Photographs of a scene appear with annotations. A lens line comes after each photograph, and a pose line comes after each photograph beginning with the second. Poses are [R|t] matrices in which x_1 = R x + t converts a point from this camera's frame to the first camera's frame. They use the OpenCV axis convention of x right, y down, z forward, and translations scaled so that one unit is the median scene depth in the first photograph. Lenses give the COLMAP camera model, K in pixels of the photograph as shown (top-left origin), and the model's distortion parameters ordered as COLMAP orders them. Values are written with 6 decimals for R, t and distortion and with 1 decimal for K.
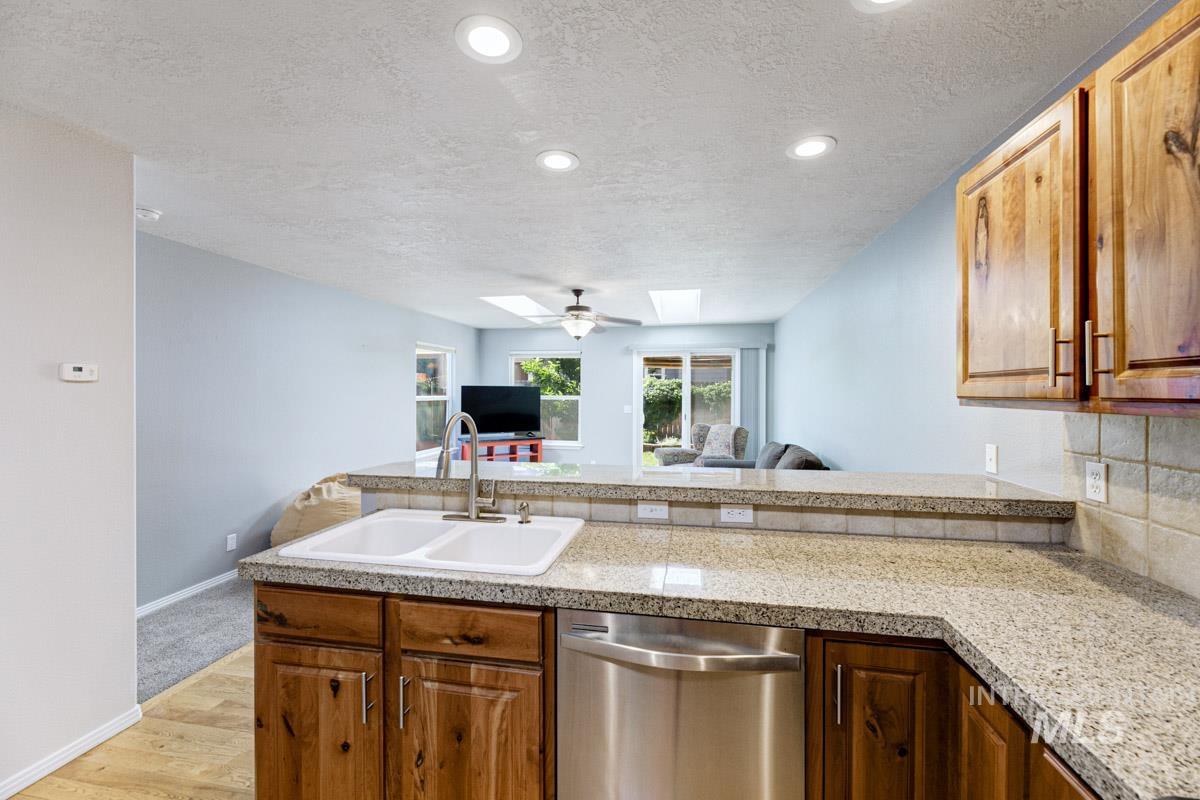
lens RADIAL K [[488.8, 0, 595.4], [0, 488.8, 392.0], [0, 0, 1]] dist [-0.000438, 0.000304]
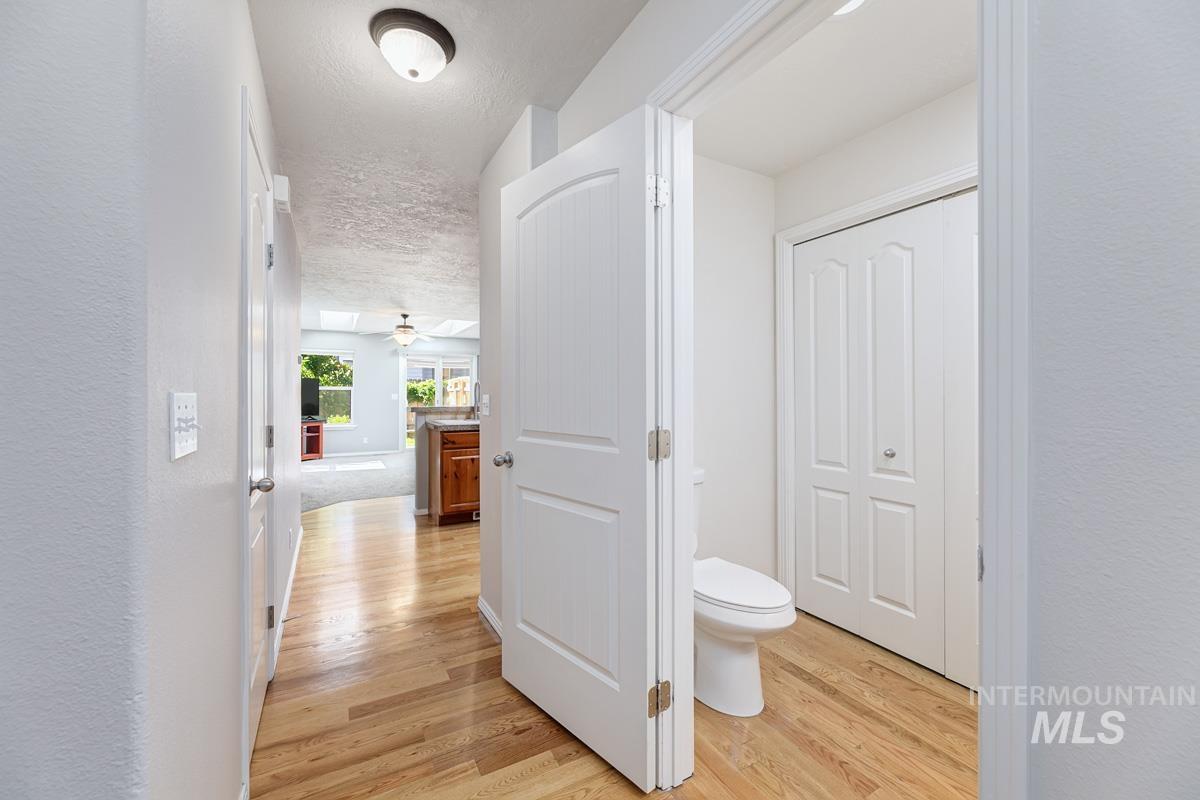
lens RADIAL K [[488.8, 0, 605.1], [0, 488.8, 395.5], [0, 0, 1]] dist [-0.000438, 0.000304]
pose [[0.758703, -0.002786, 0.651431, -0.371980], [0.001065, 0.999995, 0.003036, 0.028319], [-0.651436, -0.001610, 0.758702, -0.389742]]
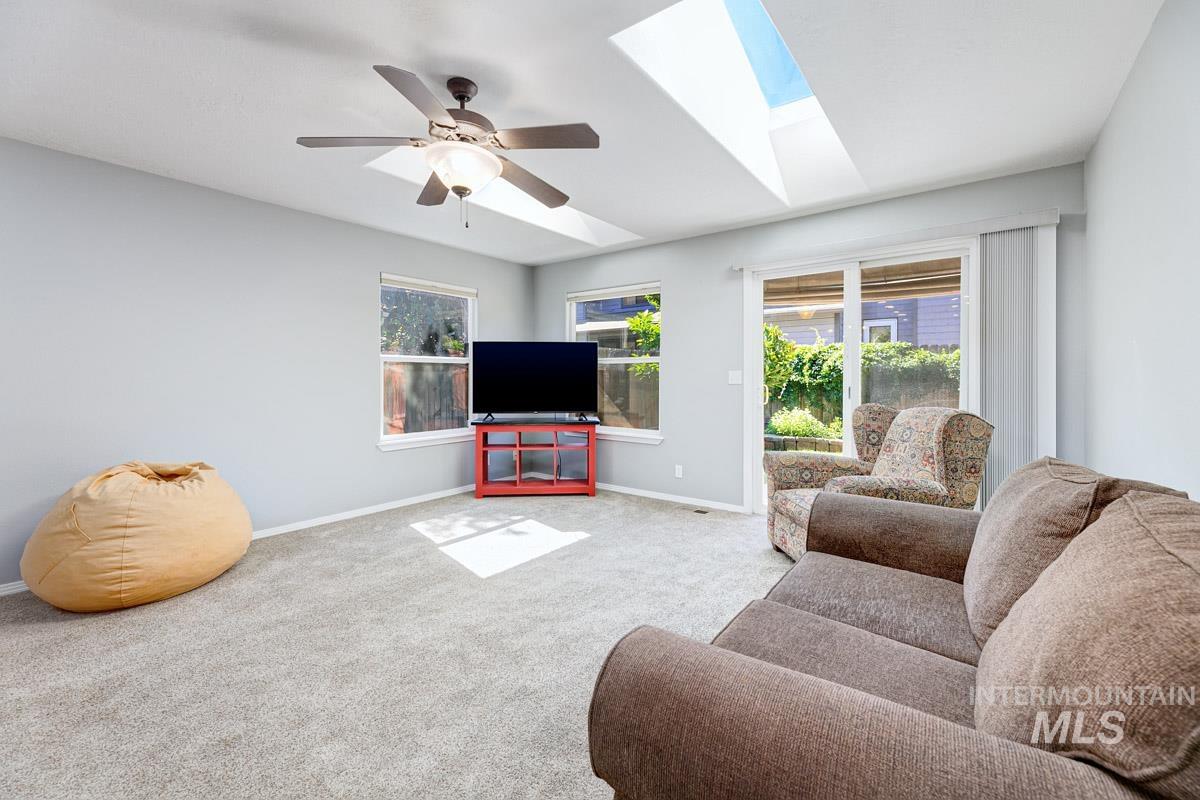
lens RADIAL K [[488.8, 0, 596.9], [0, 488.8, 380.8], [0, 0, 1]] dist [-0.000438, 0.000304]
pose [[0.894207, -0.000317, -0.447654, 0.177741], [0.002007, 0.999993, 0.003302, 0.037486], [0.447649, -0.003851, 0.894201, 0.437164]]
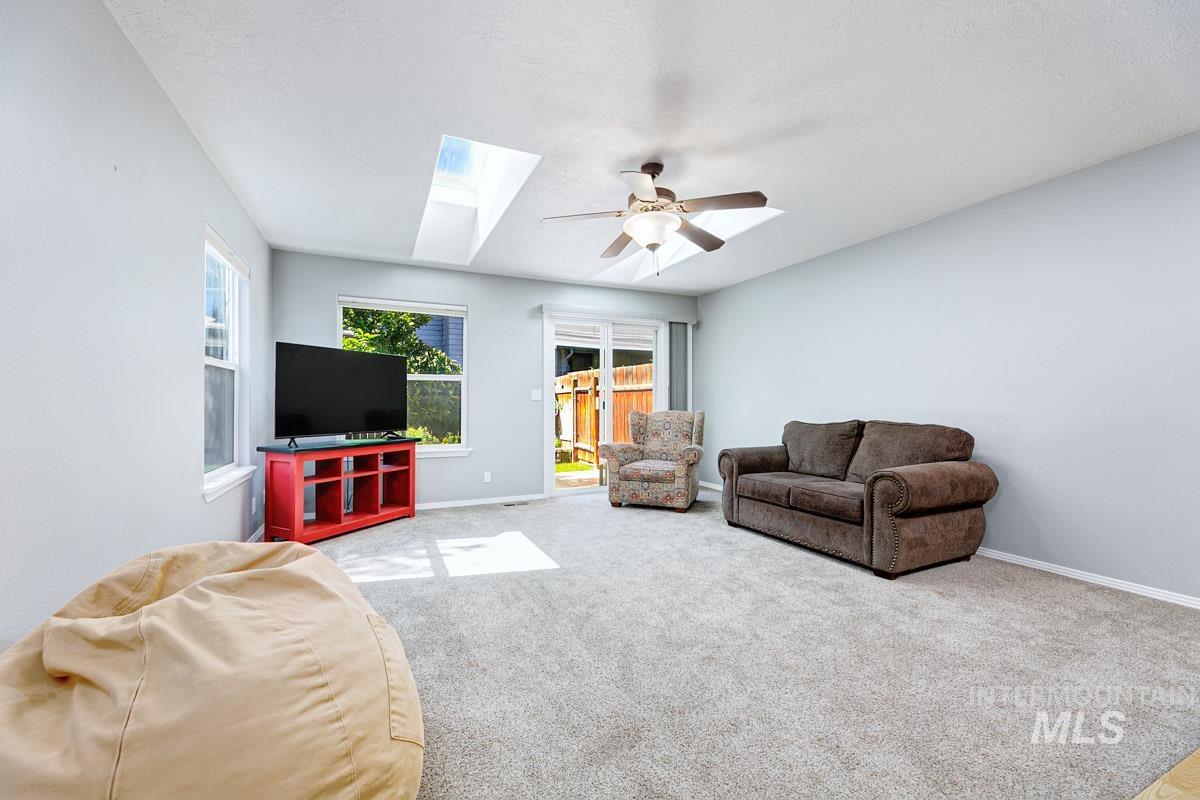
lens RADIAL K [[488.8, 0, 591.8], [0, 488.8, 403.1], [0, 0, 1]] dist [-0.000438, 0.000304]
pose [[0.812794, -0.001996, 0.582548, -0.289073], [0.004539, 0.999985, -0.002907, 0.050213], [-0.582533, 0.005006, 0.812791, 0.375112]]
